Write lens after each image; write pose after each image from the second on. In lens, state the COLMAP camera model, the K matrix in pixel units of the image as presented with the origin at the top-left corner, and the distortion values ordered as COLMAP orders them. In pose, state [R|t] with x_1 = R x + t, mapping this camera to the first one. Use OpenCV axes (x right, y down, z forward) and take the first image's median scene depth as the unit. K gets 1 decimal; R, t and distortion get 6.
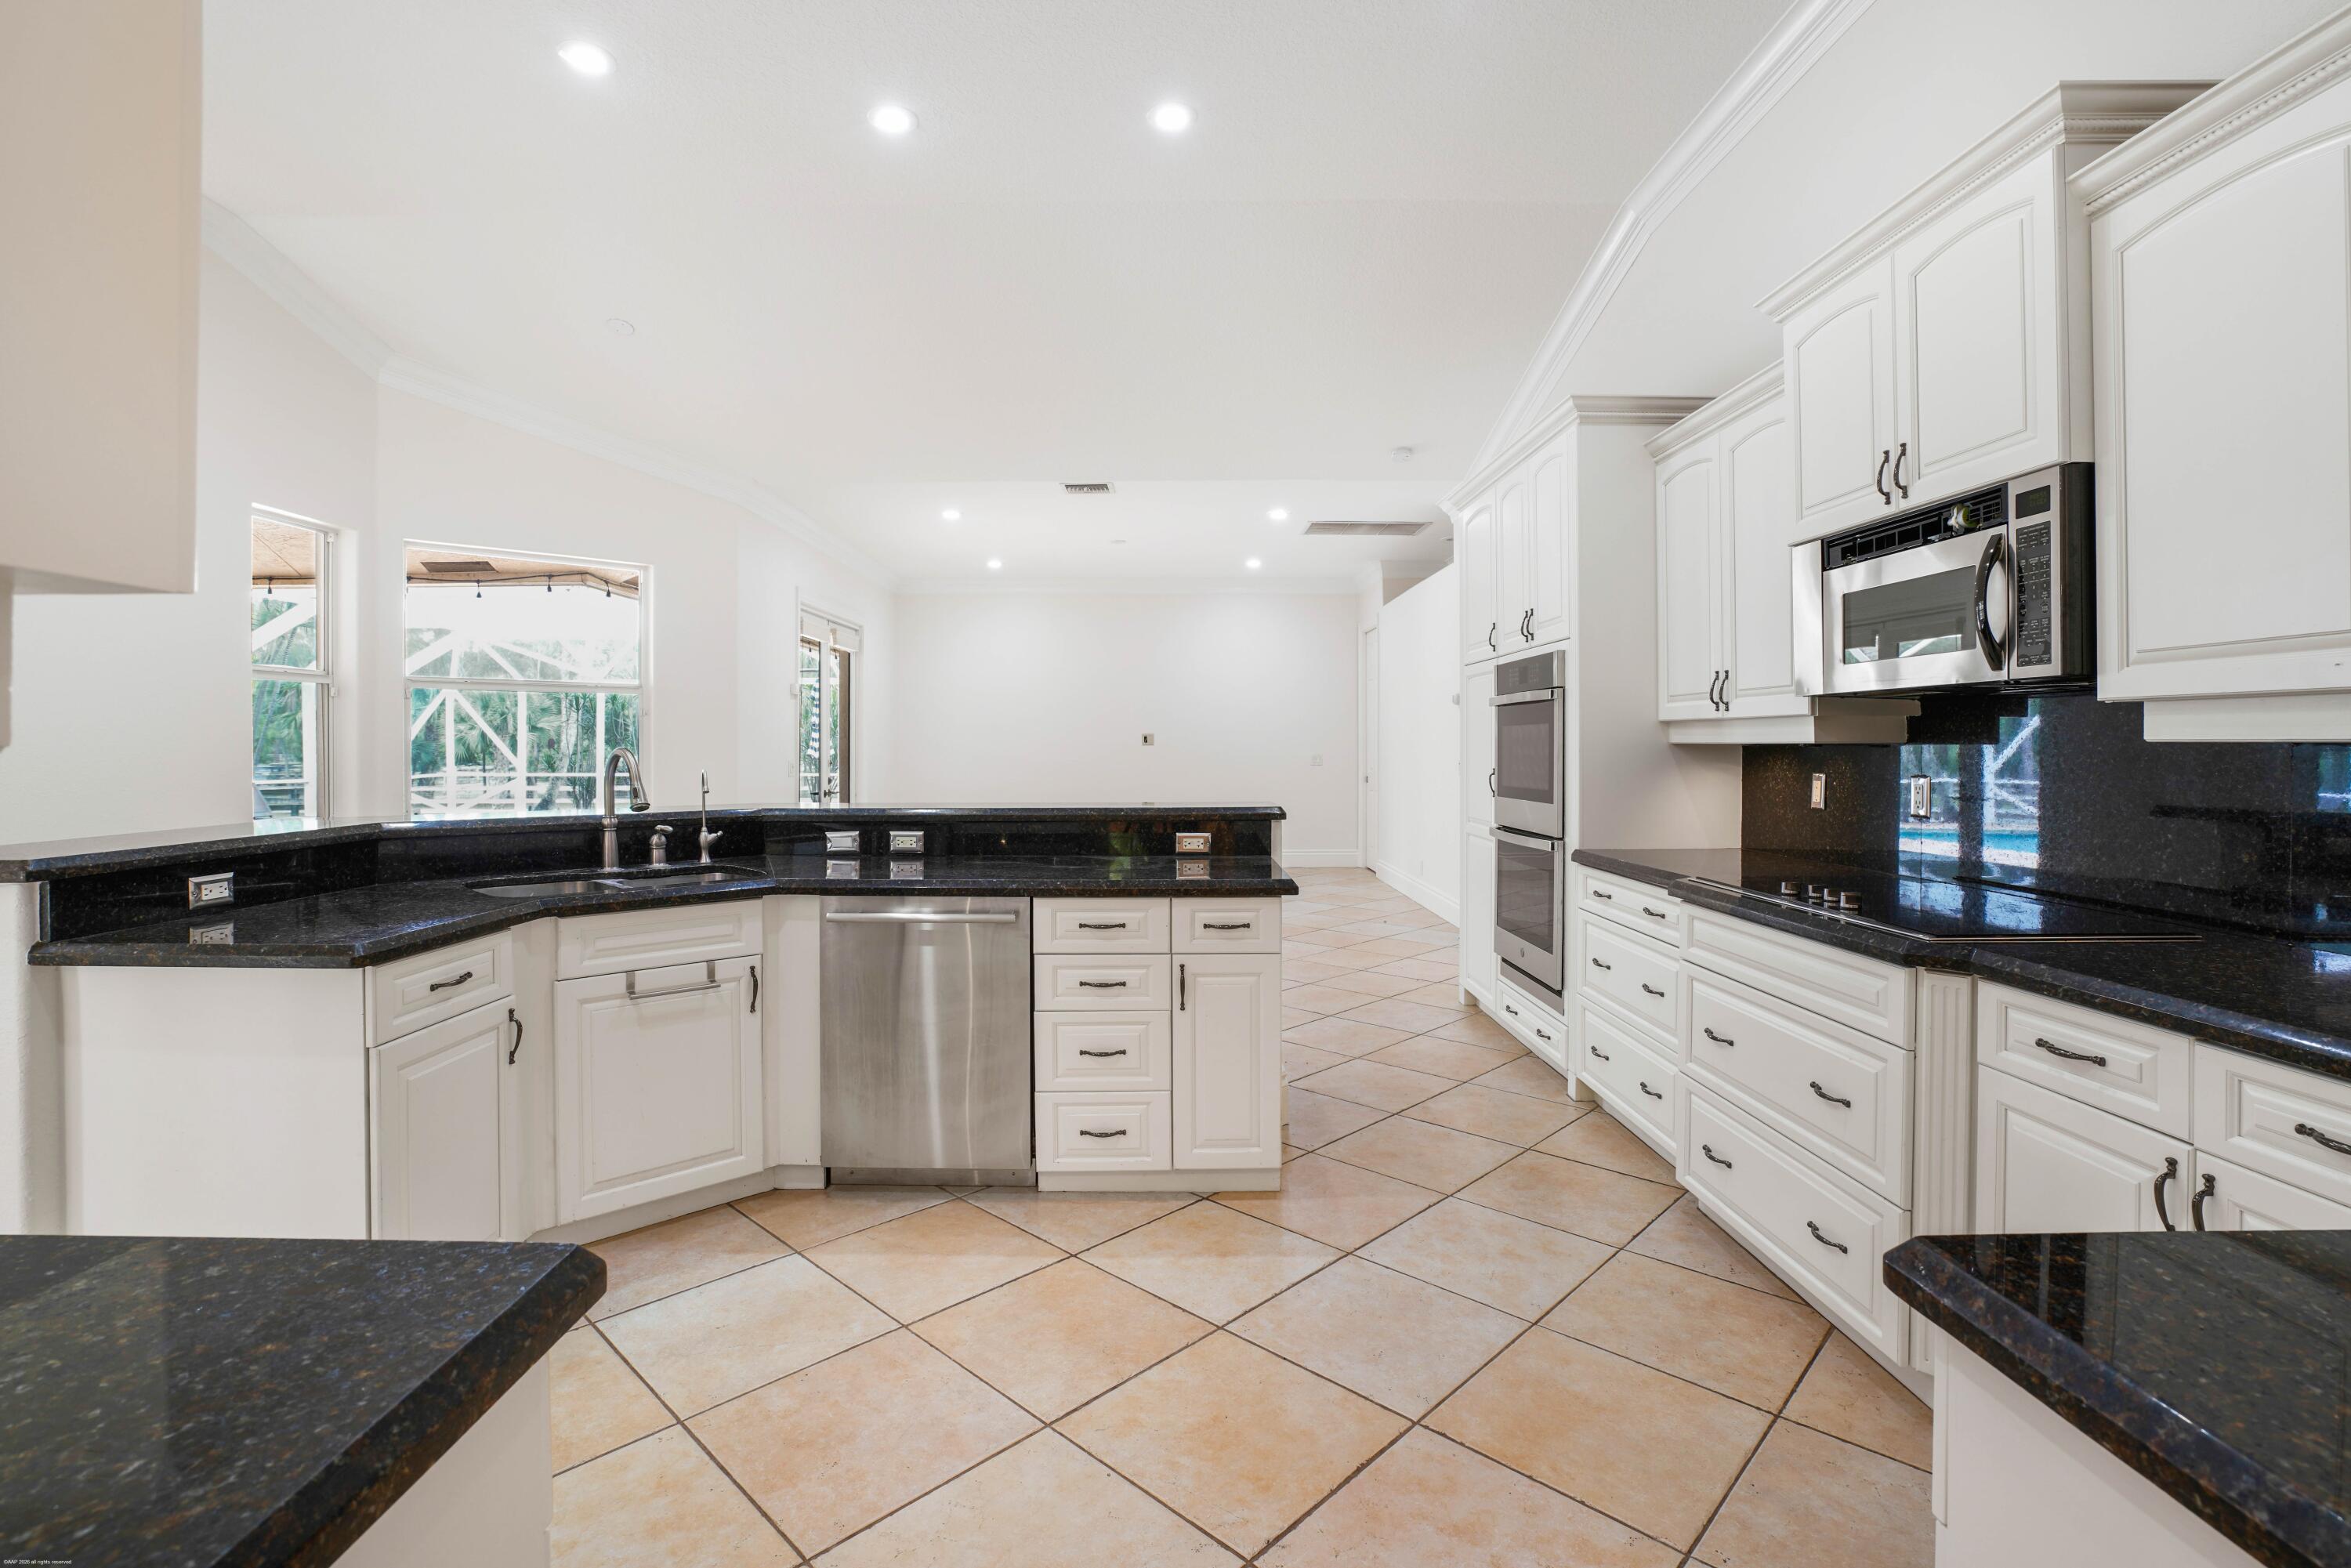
lens RADIAL K [[1093.3, 0, 1173.6], [0, 1093.3, 755.3], [0, 0, 1]] dist [-0.062321, 0.028544]
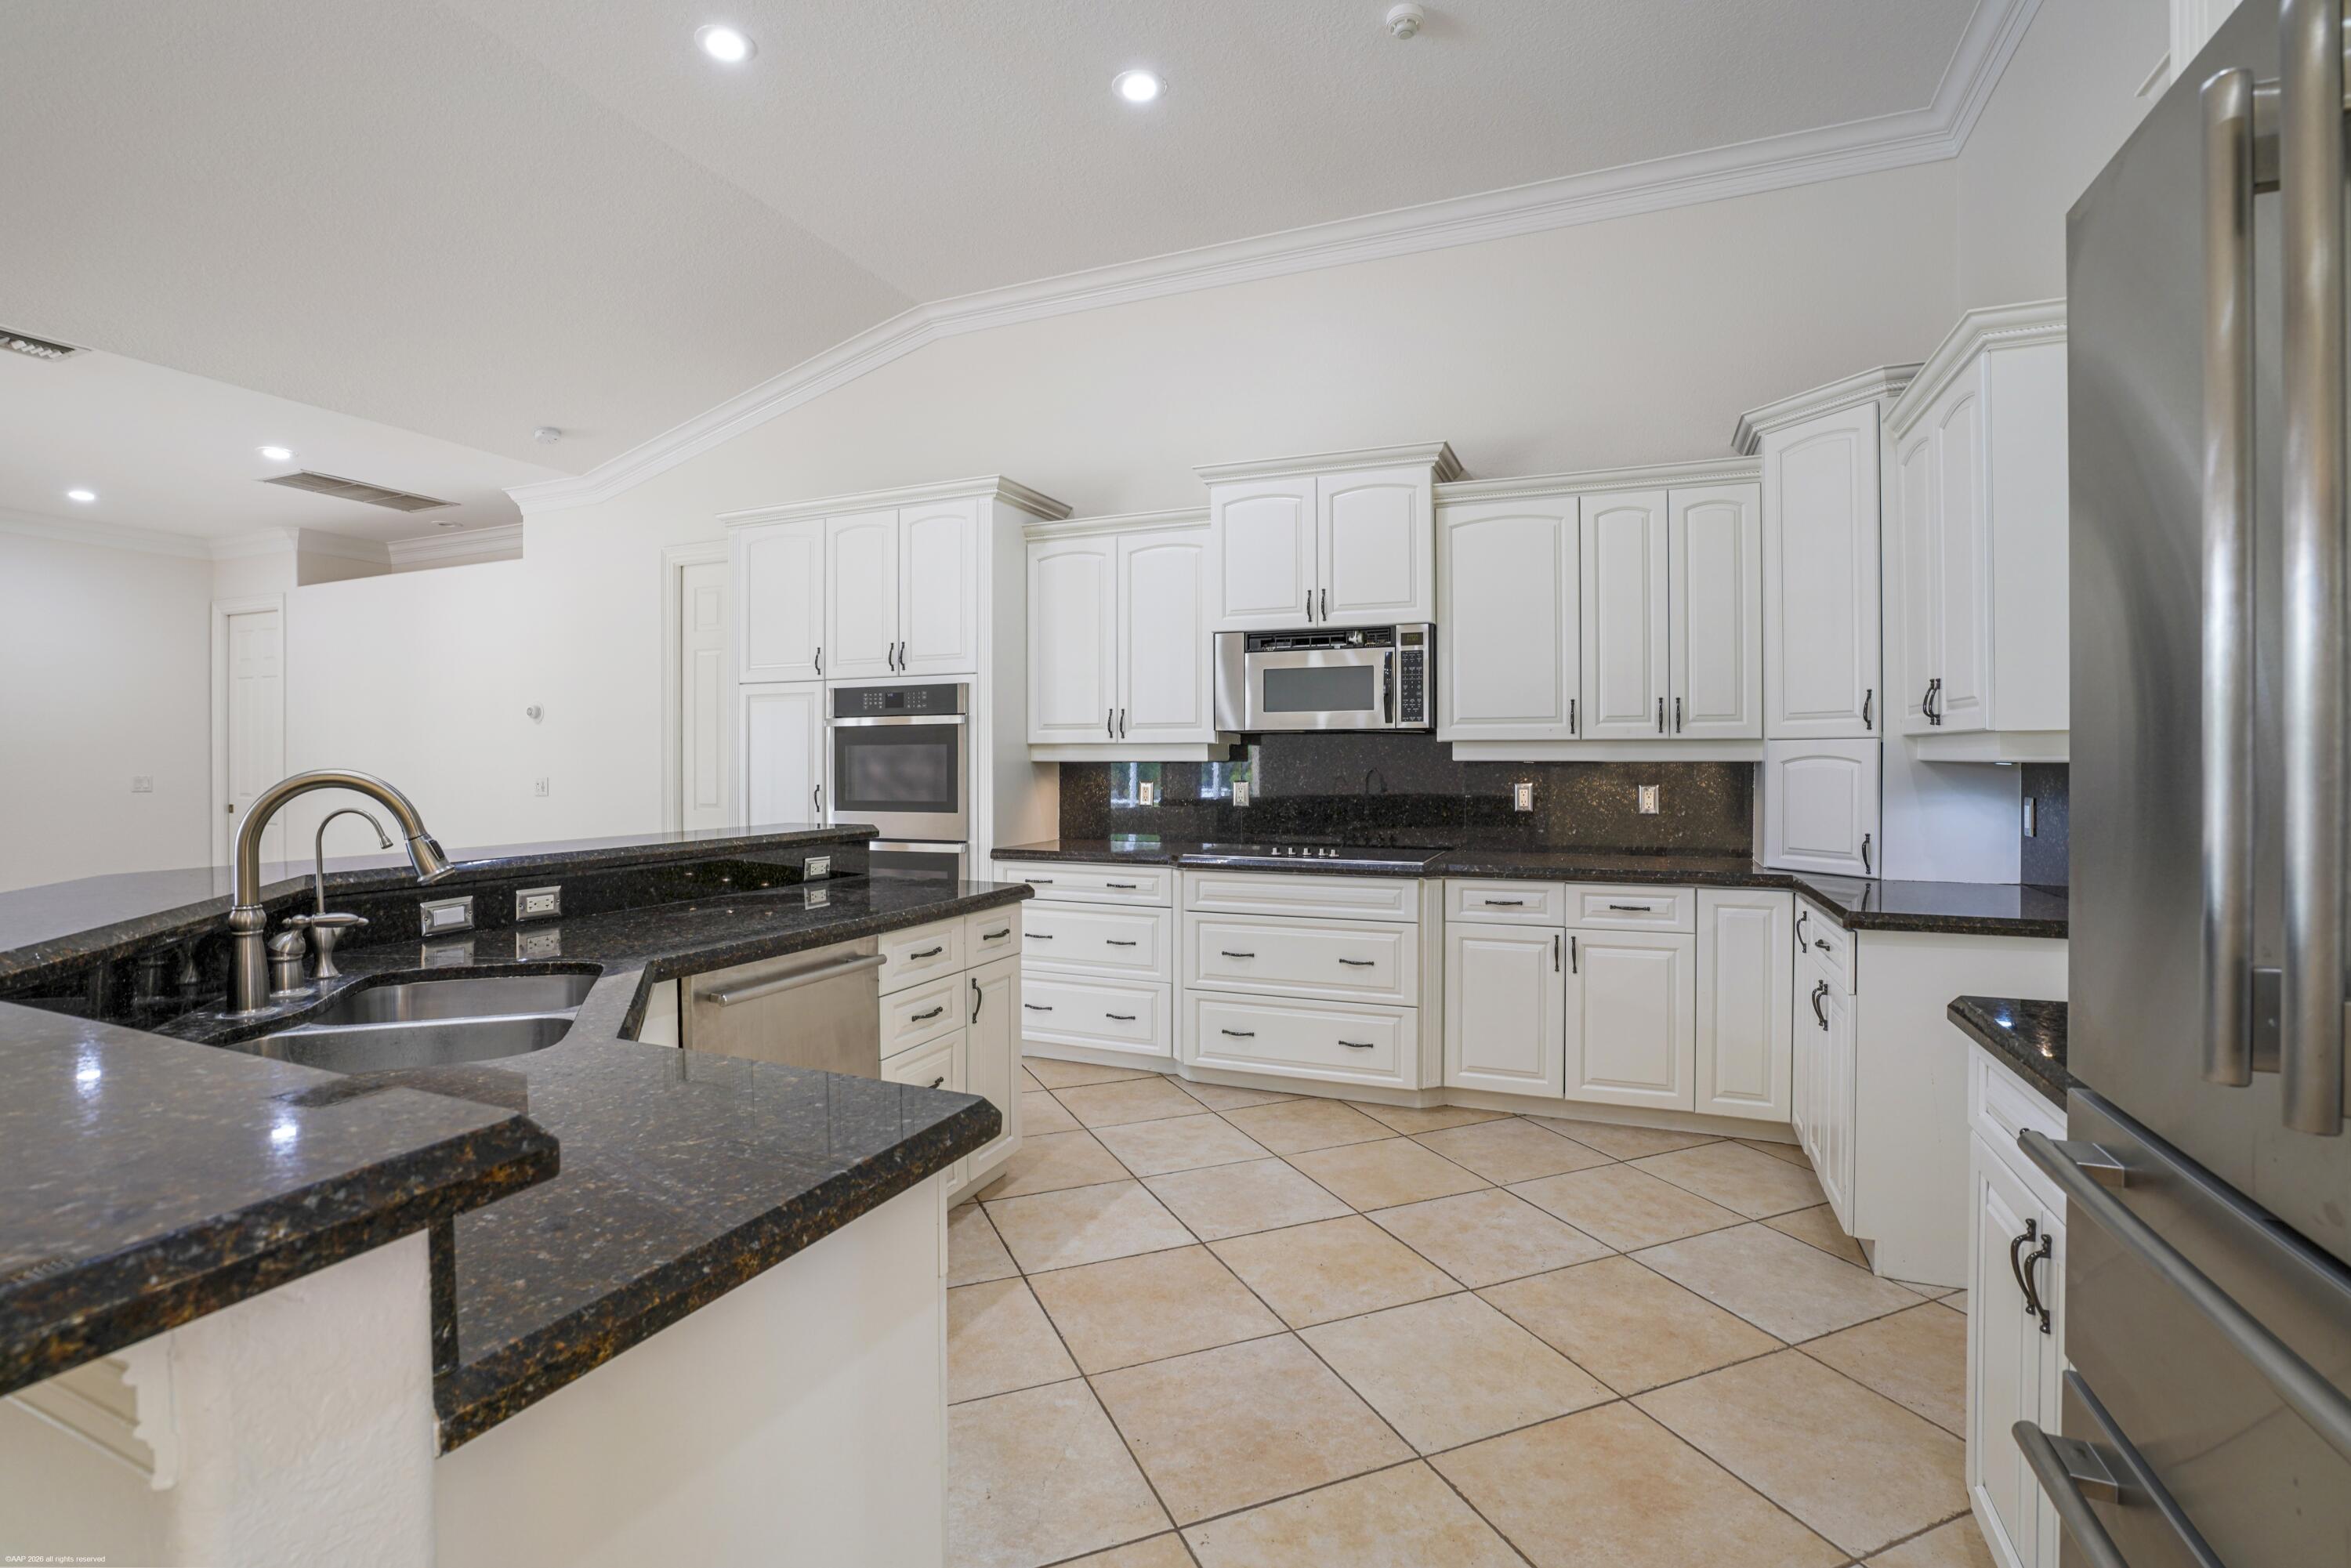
lens RADIAL K [[1079.4, 0, 1163.4], [0, 1079.4, 775.7], [0, 0, 1]] dist [-0.062602, 0.027343]
pose [[0.402619, -0.011822, 0.915291, -0.942247], [0.009282, 0.999918, 0.008832, -0.005419], [-0.915321, 0.004940, 0.402696, 0.486448]]
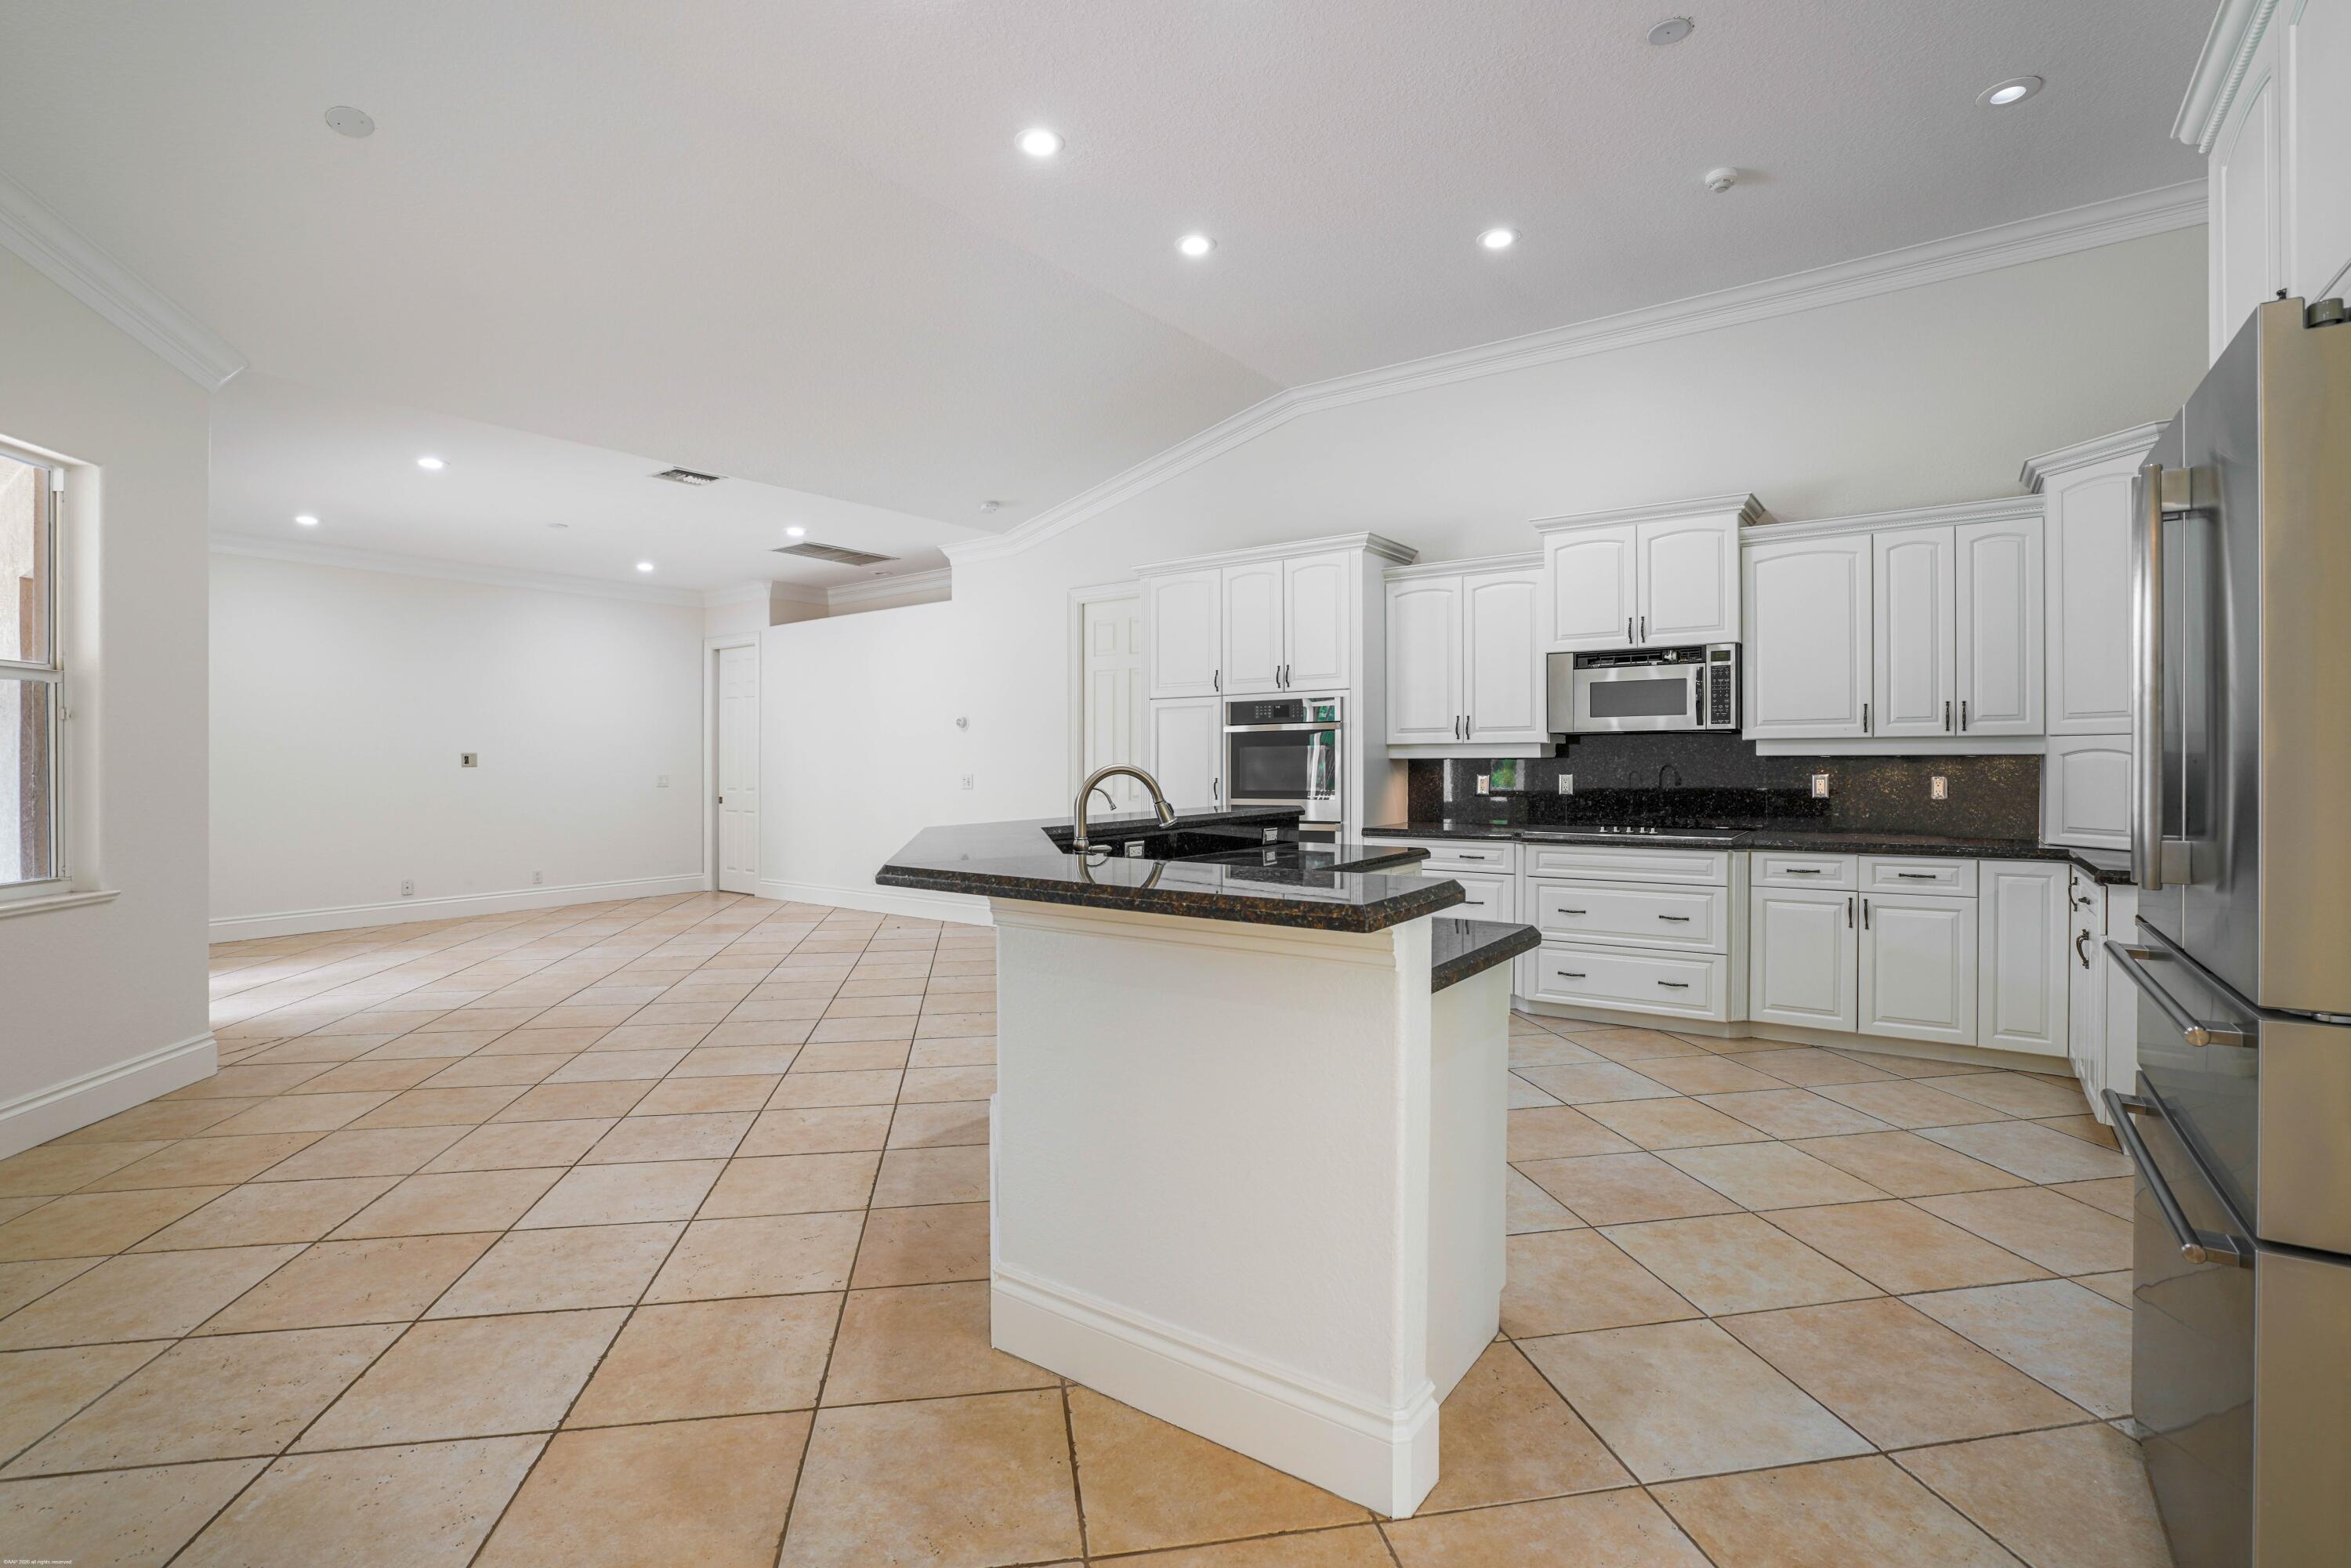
lens RADIAL K [[1071.9, 0, 1175.5], [0, 1071.9, 784.0], [0, 0, 1]] dist [-0.055433, 0.026259]
pose [[0.594946, -0.021693, 0.803473, -1.447774], [0.014959, 0.999761, 0.015916, -0.004545], [-0.803627, 0.002549, 0.595129, 0.445704]]
